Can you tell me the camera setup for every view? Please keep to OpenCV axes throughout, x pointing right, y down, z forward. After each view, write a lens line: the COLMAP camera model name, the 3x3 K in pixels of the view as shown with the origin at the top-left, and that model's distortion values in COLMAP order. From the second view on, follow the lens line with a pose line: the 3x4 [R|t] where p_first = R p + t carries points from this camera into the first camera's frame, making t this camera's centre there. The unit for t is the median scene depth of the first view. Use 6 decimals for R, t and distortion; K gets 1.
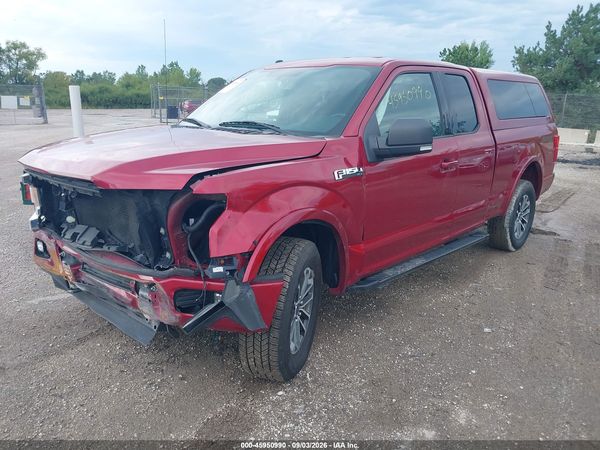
lens RADIAL K [[482.0, 0, 300.0], [0, 482.0, 225.0], [0, 0, 1]] dist [0.007894, -0.002473]
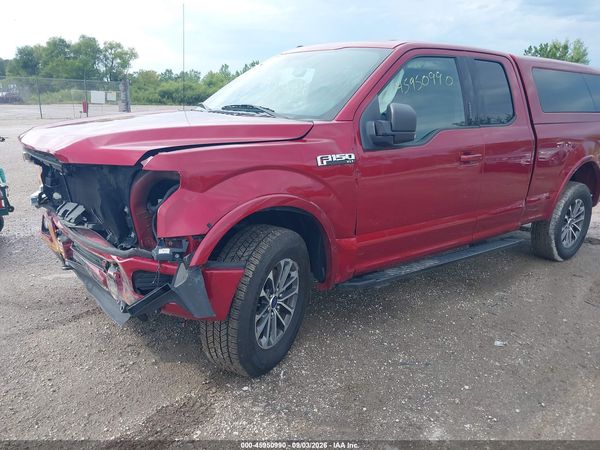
lens RADIAL K [[482.0, 0, 300.0], [0, 482.0, 225.0], [0, 0, 1]] dist [0.007894, -0.002473]
pose [[0.987585, 0.053163, -0.147813, 0.161176], [-0.053149, 0.998578, 0.004047, 0.016221], [0.147818, 0.003860, 0.989007, 0.067573]]
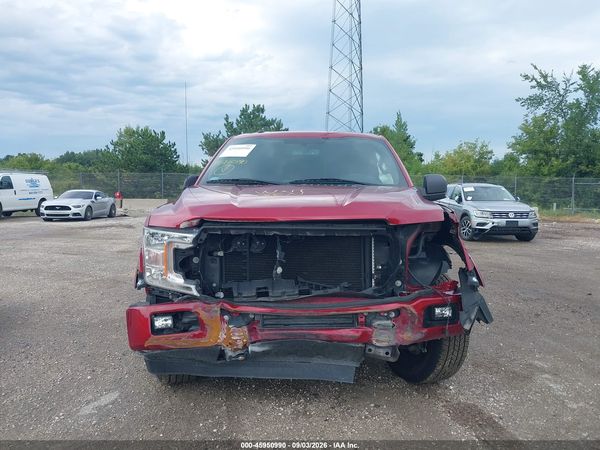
lens RADIAL K [[482.0, 0, 300.0], [0, 482.0, 225.0], [0, 0, 1]] dist [0.007894, -0.002473]
pose [[0.767420, -0.060804, 0.638255, -0.943220], [0.163479, 0.981146, -0.103092, 0.003931], [-0.619953, 0.183456, 0.762891, 0.189864]]
